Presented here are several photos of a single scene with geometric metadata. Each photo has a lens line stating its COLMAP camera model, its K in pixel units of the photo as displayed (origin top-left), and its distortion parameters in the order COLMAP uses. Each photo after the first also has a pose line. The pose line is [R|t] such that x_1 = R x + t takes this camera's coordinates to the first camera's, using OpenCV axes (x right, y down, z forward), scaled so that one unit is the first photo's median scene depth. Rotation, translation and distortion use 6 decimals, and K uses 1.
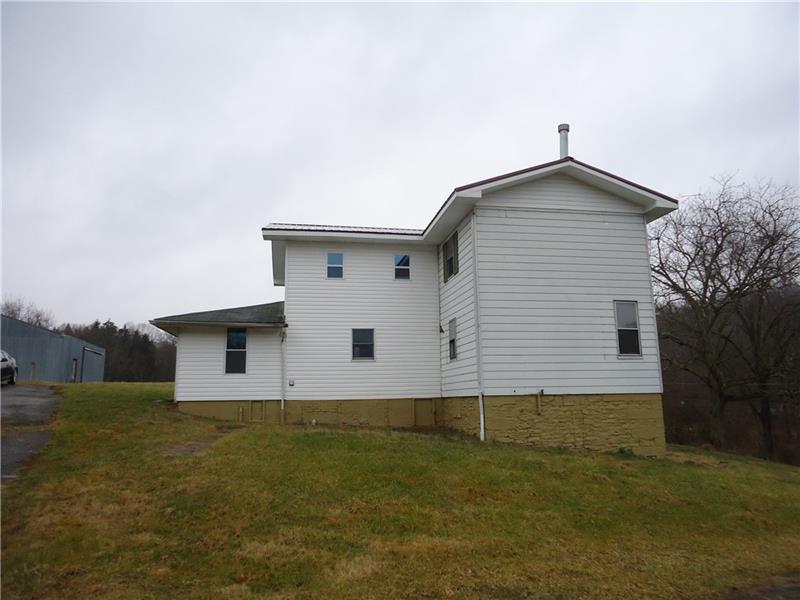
lens RADIAL K [[576.7, 0, 394.7], [0, 576.7, 301.4], [0, 0, 1]] dist [-0.003660, -0.002613]
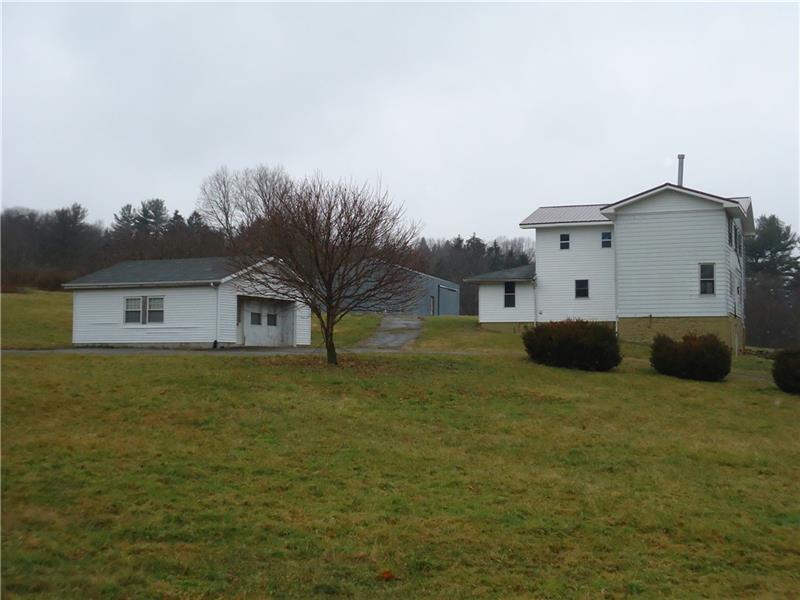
lens RADIAL K [[1100.5, 0, 399.8], [0, 1100.5, 299.9], [0, 0, 1]] dist [0.006290, 0.000000]
pose [[0.858635, -0.012360, -0.512439, 1.144492], [0.070939, 0.992955, 0.094913, -0.237831], [0.507656, -0.117847, 0.853462, -2.015655]]
